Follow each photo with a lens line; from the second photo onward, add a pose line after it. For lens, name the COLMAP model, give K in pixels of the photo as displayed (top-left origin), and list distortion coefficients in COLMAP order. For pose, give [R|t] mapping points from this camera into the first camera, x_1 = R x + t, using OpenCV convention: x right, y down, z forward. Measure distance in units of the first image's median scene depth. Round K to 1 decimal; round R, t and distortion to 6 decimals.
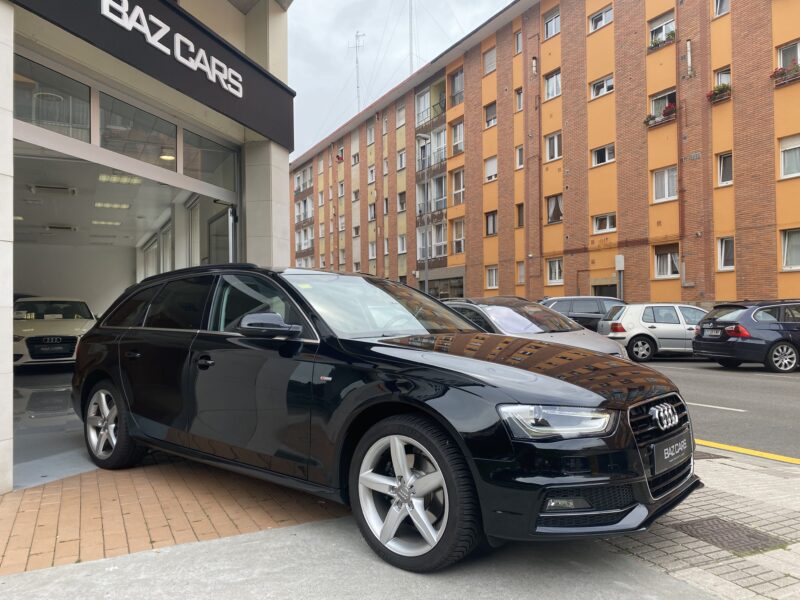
lens RADIAL K [[616.9, 0, 374.0], [0, 616.9, 300.8], [0, 0, 1]] dist [-0.000119, 0.002825]
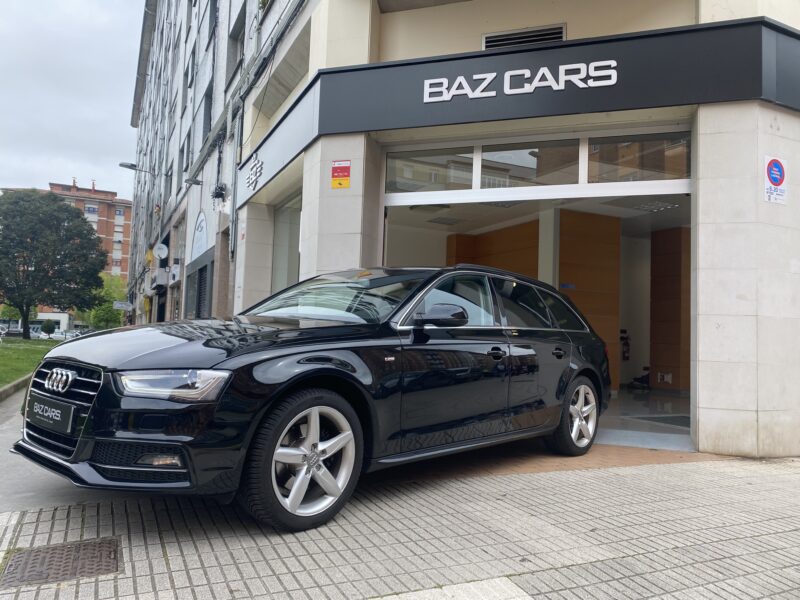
lens RADIAL K [[580.4, 0, 400.0], [0, 580.4, 300.0], [0, 0, 1]] dist [-0.033206, 0.000895]
pose [[0.022543, -0.057249, -0.998105, 0.708729], [-0.011721, 0.998275, -0.057524, 0.053412], [0.999677, 0.012996, 0.021833, 0.764471]]
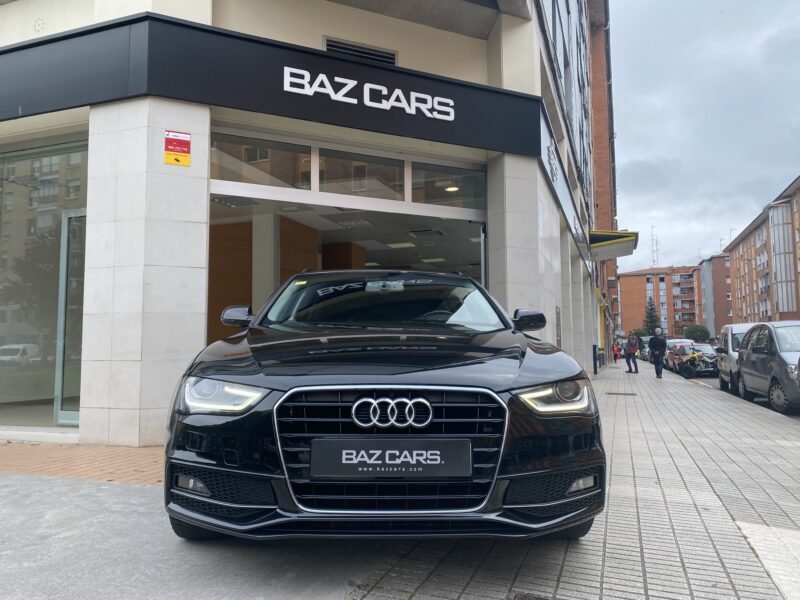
lens RADIAL K [[585.2, 0, 381.6], [0, 585.2, 301.0], [0, 0, 1]] dist [-0.001006, -0.004213]
pose [[0.687893, -0.052310, -0.723924, 0.480565], [0.010249, 0.998000, -0.062375, 0.051583], [0.725739, 0.035488, 0.687054, 0.258112]]
